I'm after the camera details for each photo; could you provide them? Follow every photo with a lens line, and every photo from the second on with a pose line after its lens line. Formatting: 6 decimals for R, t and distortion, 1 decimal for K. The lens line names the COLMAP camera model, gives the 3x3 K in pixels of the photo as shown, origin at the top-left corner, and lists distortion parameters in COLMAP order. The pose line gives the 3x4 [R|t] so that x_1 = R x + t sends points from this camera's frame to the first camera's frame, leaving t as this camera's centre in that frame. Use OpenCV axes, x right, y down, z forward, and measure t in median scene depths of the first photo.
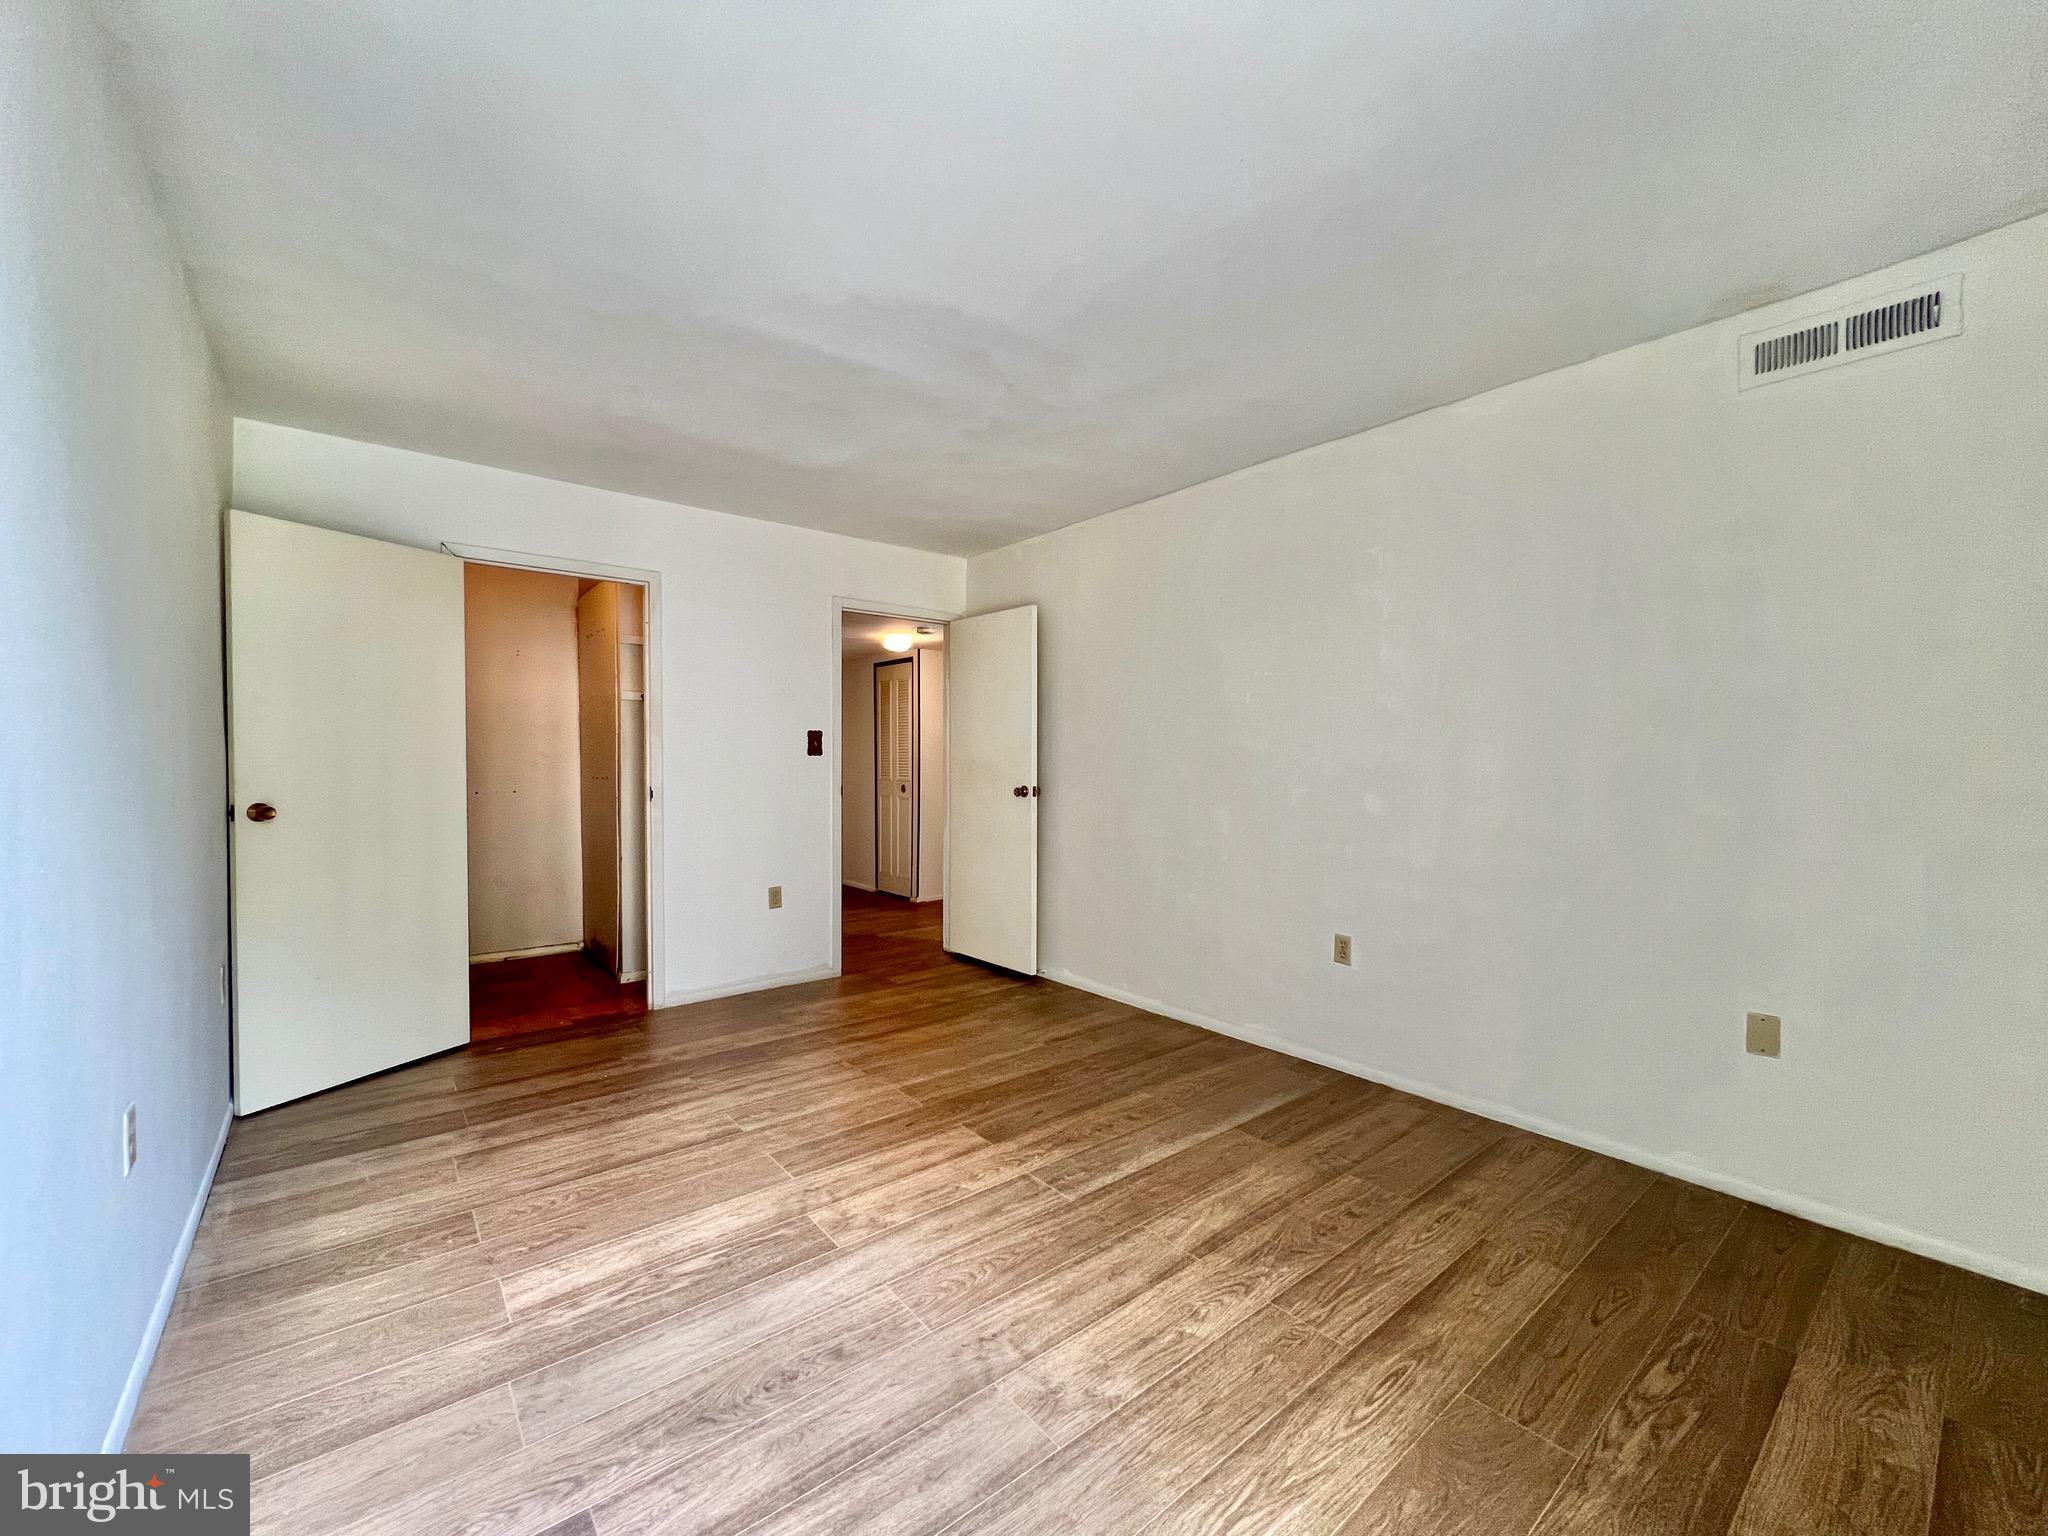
lens RADIAL K [[819.1, 0, 1030.1], [0, 819.1, 756.3], [0, 0, 1]] dist [-0.004524, 0.001131]
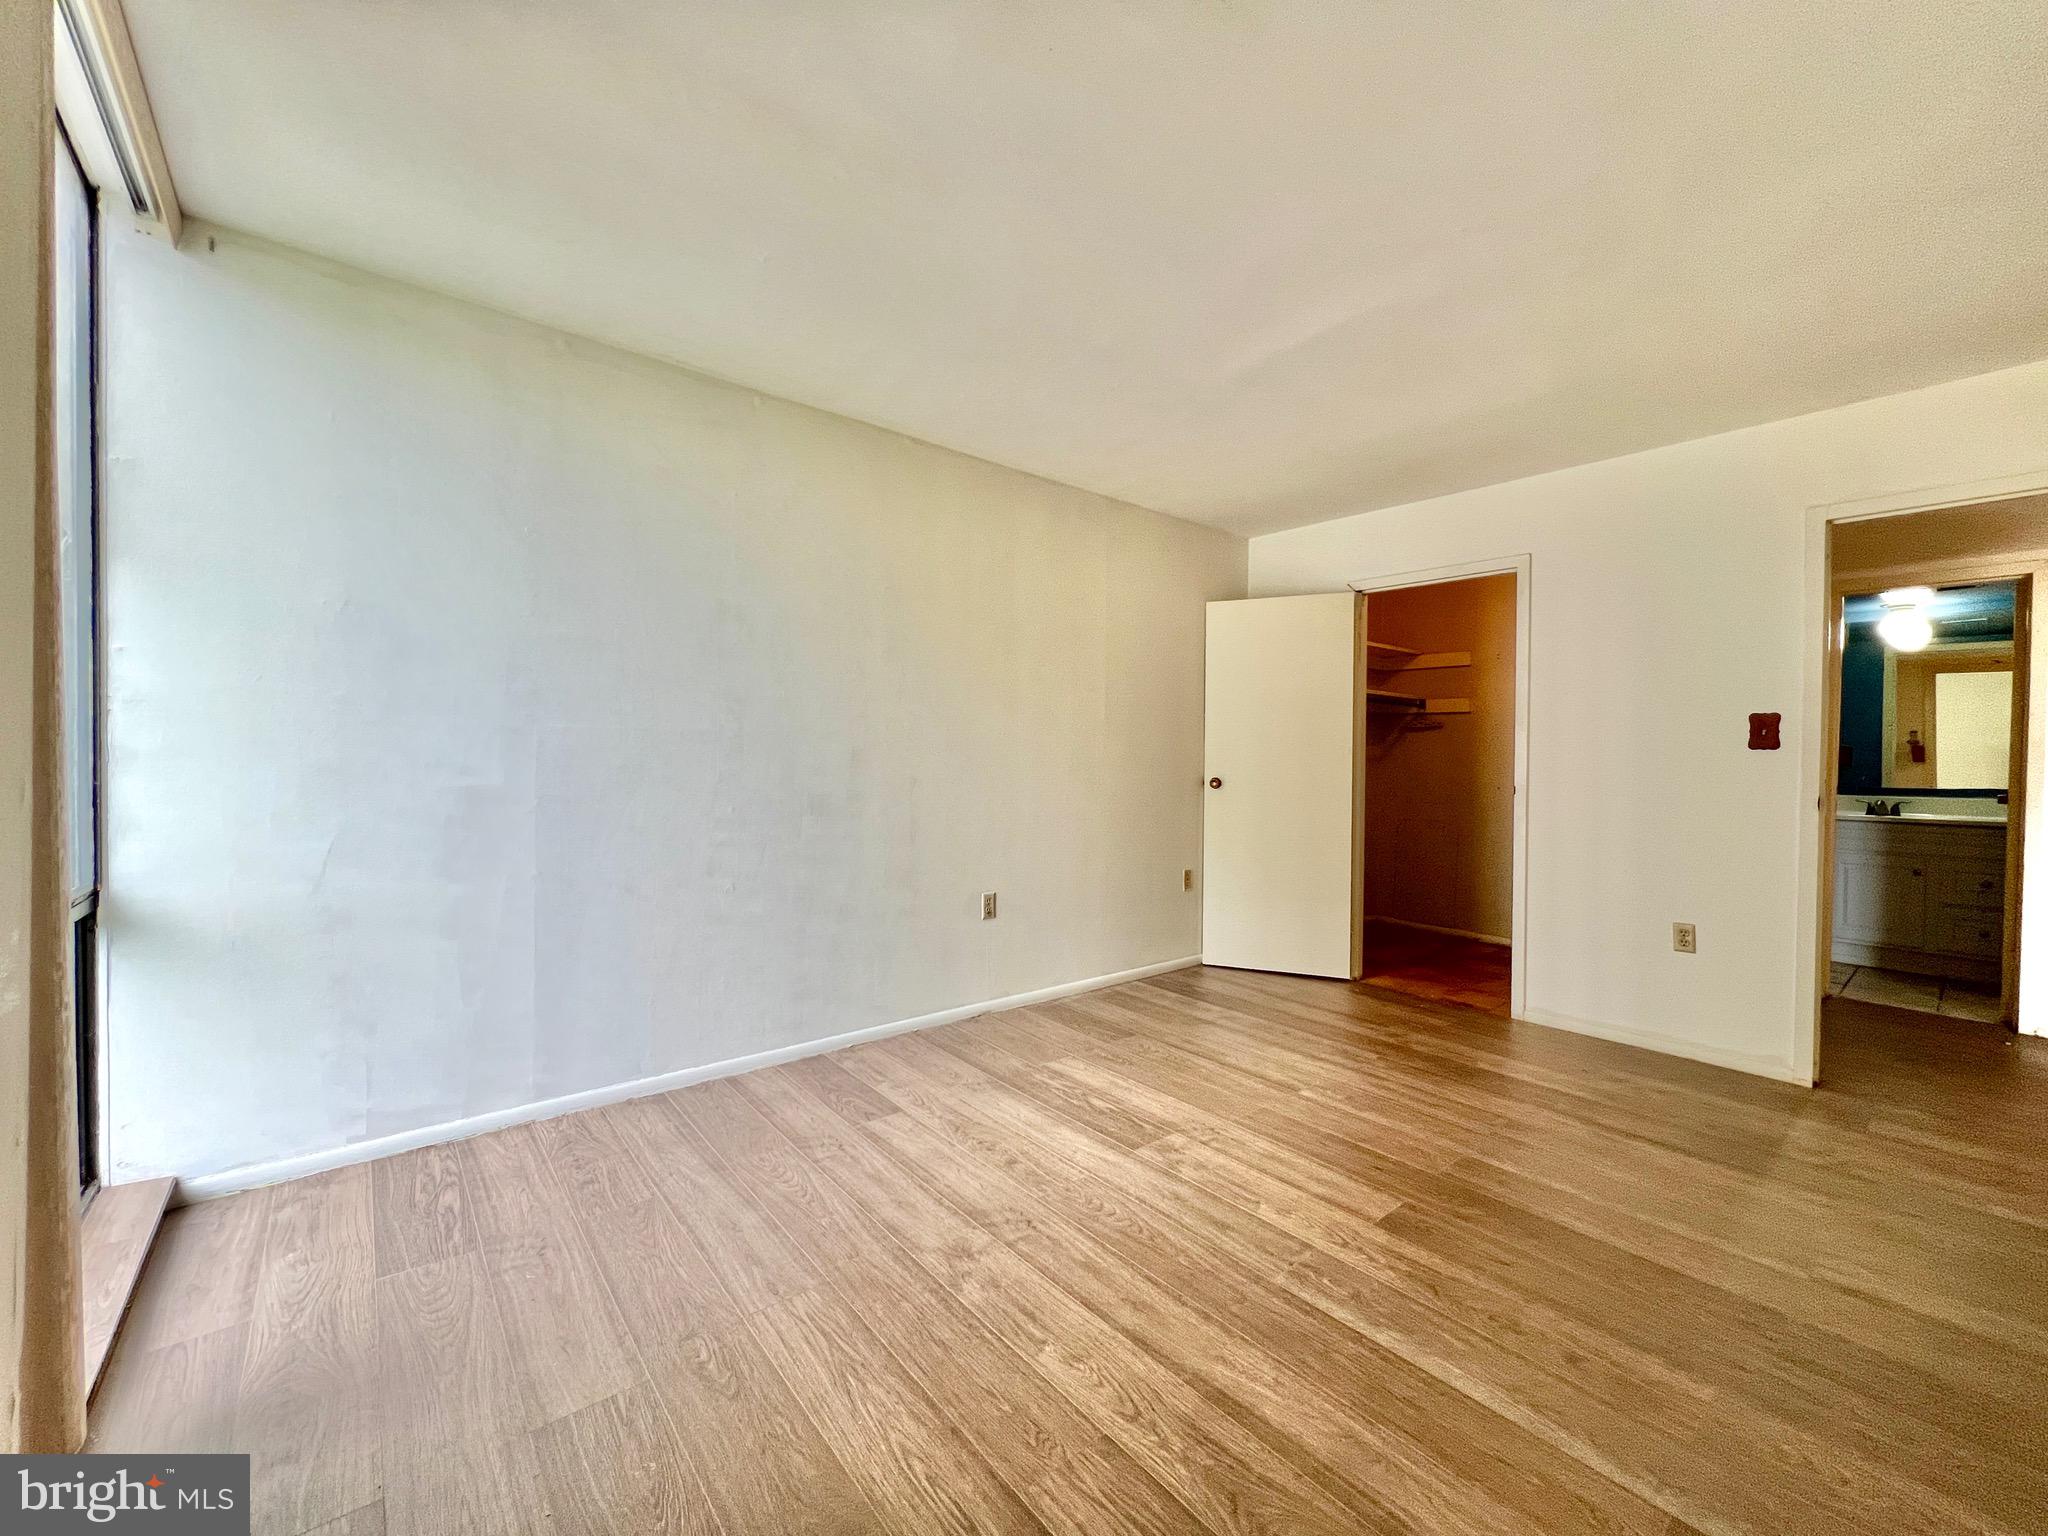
lens RADIAL K [[819.1, 0, 1006.3], [0, 819.1, 757.0], [0, 0, 1]] dist [-0.004524, 0.001131]
pose [[-0.011068, 0.000909, -0.999938, 0.778132], [-0.011769, 0.999930, 0.001039, 0.022016], [0.999869, 0.011780, -0.011057, 0.663580]]
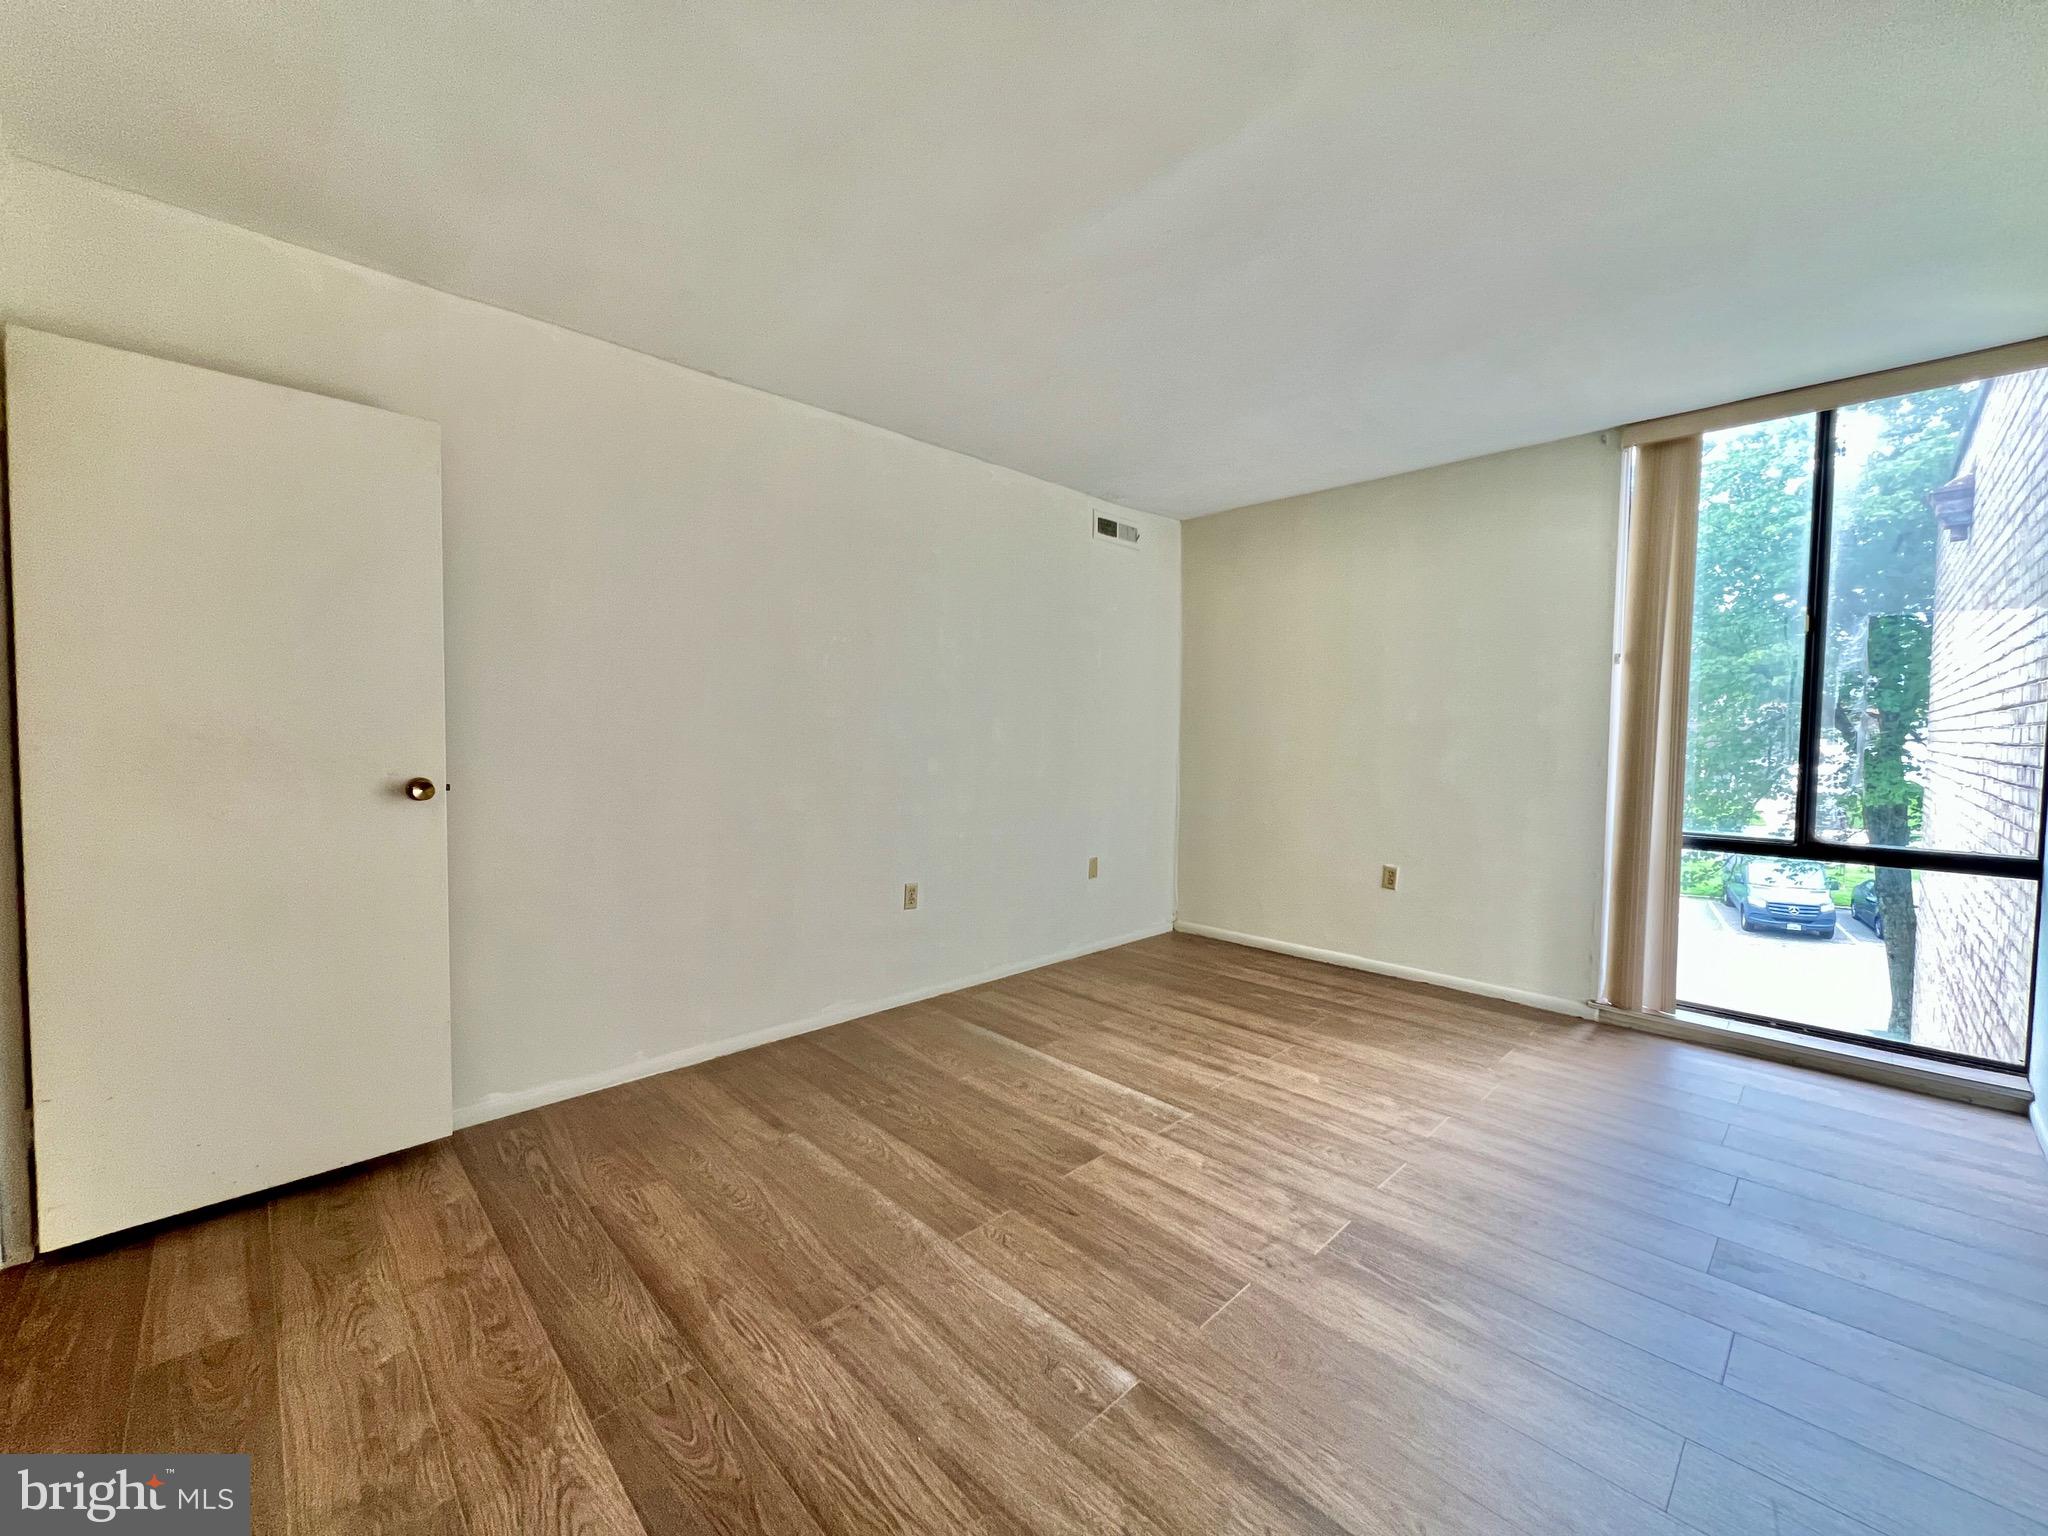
lens RADIAL K [[819.1, 0, 1002.6], [0, 819.1, 776.3], [0, 0, 1]] dist [-0.004524, 0.001131]
pose [[-0.065348, -0.059724, 0.996074, -0.946368], [-0.011434, 0.998187, 0.059100, 0.002148], [-0.997797, -0.007527, -0.065912, 1.210315]]
